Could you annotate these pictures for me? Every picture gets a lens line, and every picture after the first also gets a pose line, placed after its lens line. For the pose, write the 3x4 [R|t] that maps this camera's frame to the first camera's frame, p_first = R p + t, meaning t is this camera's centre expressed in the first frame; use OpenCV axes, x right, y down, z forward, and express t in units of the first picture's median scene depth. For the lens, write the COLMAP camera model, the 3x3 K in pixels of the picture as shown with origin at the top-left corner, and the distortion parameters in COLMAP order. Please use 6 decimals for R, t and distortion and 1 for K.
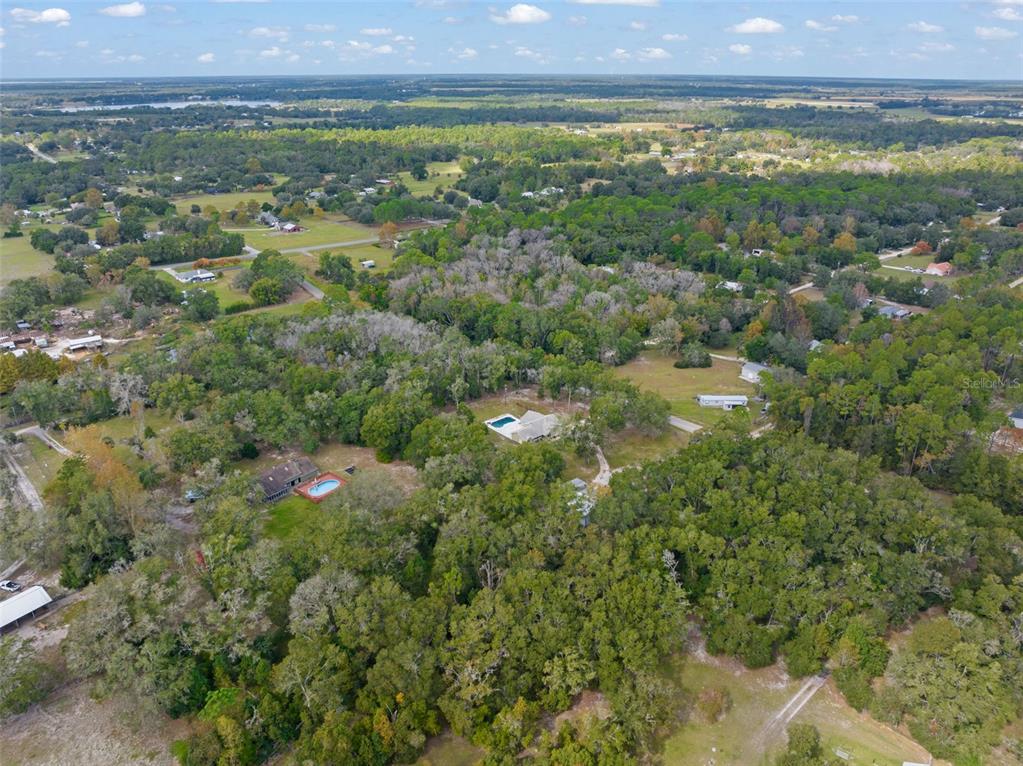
lens RADIAL K [[715.7, 0, 512.2], [0, 715.7, 382.9], [0, 0, 1]] dist [-0.035141, 0.001483]
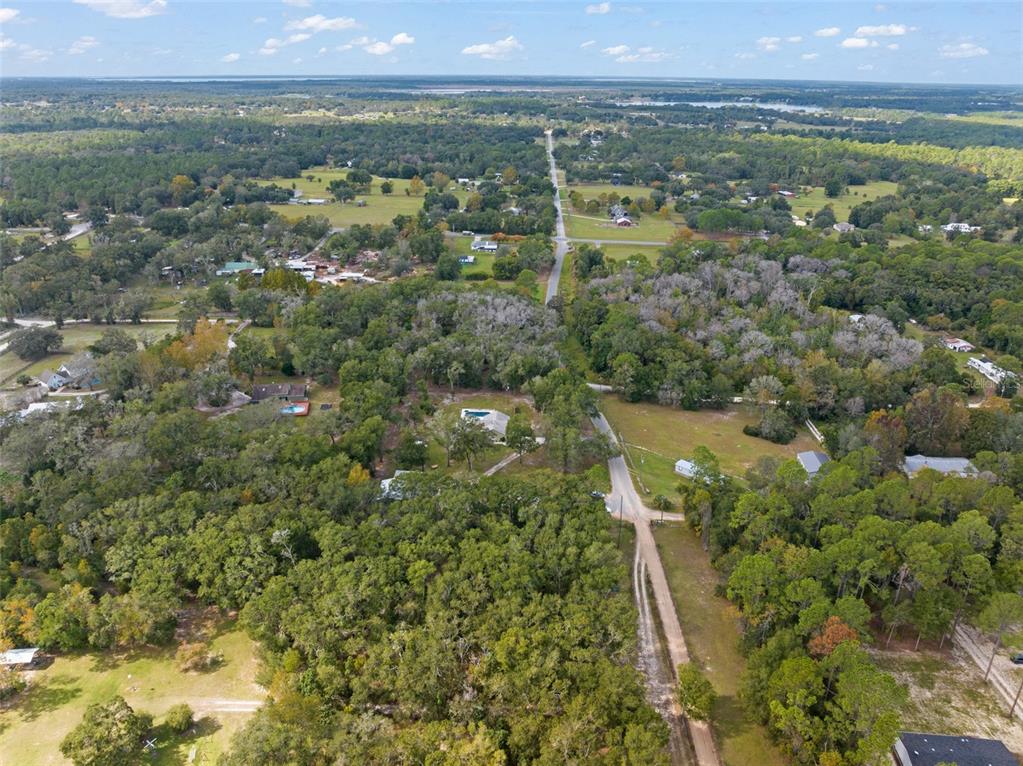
lens RADIAL K [[715.7, 0, 512.8], [0, 715.7, 384.0], [0, 0, 1]] dist [-0.035141, 0.001483]
pose [[0.749686, 0.271803, -0.603402, 0.402647], [-0.273895, 0.957446, 0.090987, -0.060625], [0.602455, 0.097057, 0.792230, 0.137966]]
